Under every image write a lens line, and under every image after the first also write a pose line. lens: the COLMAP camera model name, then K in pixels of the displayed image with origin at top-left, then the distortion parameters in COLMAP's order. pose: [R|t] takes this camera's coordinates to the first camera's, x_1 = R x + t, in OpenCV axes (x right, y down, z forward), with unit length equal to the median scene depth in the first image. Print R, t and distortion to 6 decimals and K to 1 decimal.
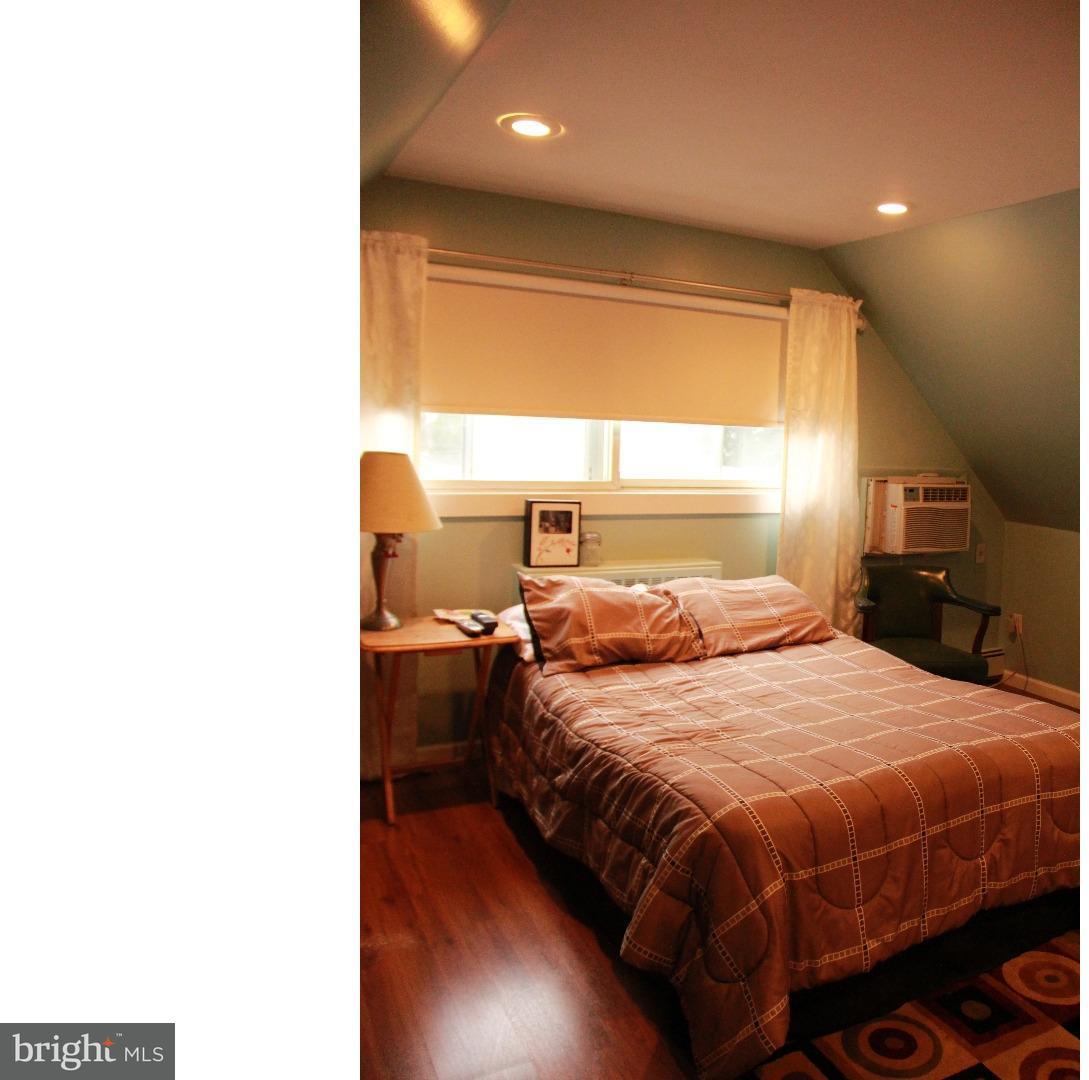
lens RADIAL K [[916.8, 0, 544.5], [0, 916.8, 540.0], [0, 0, 1]] dist [-0.172552, 0.053825]
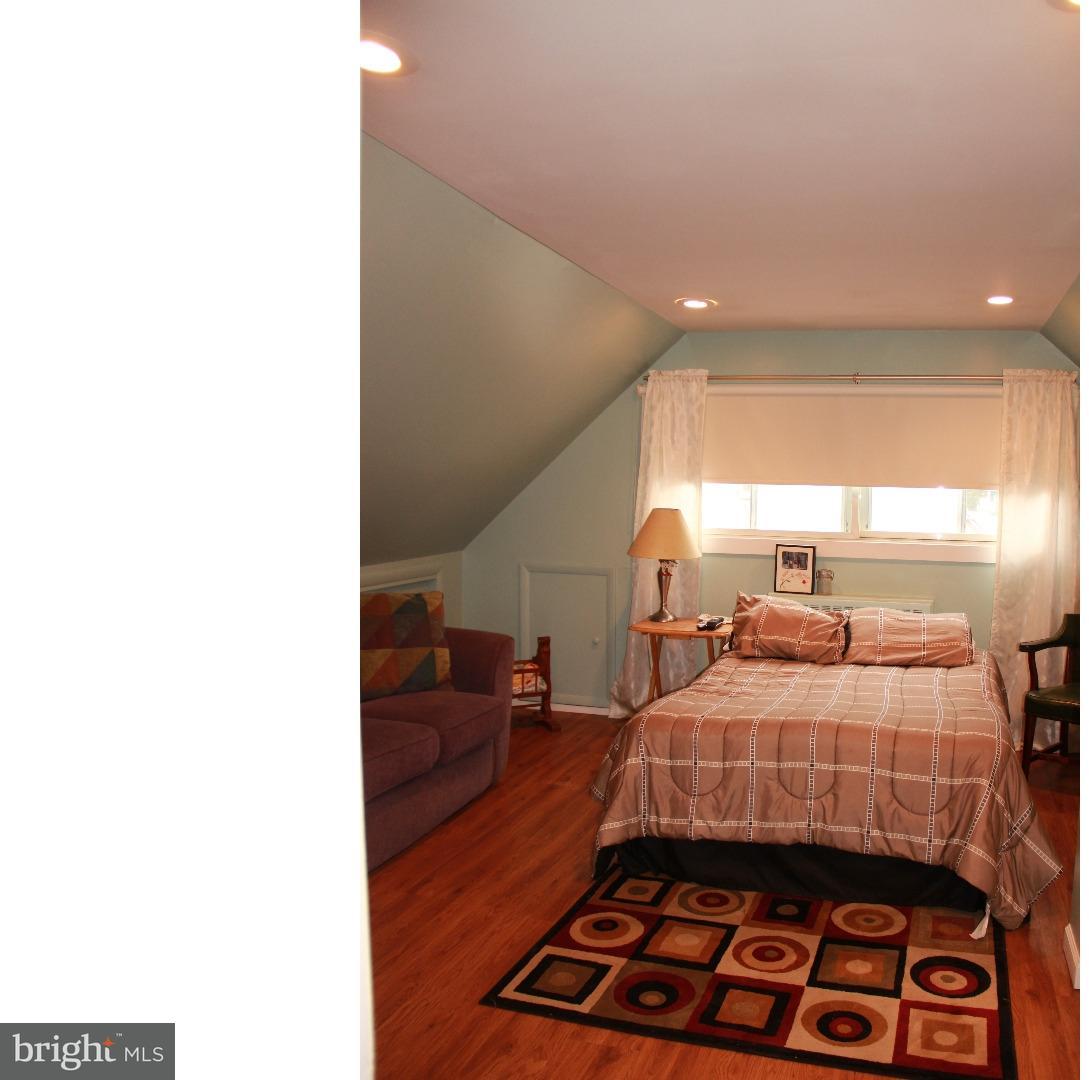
lens RADIAL K [[908.8, 0, 544.5], [0, 908.8, 540.0], [0, 0, 1]] dist [-0.278344, 0.004762]
pose [[0.612314, 0.015834, -0.790456, 0.848745], [-0.080874, 0.995809, -0.042700, 0.037697], [0.786468, 0.090073, 0.611028, -0.112521]]
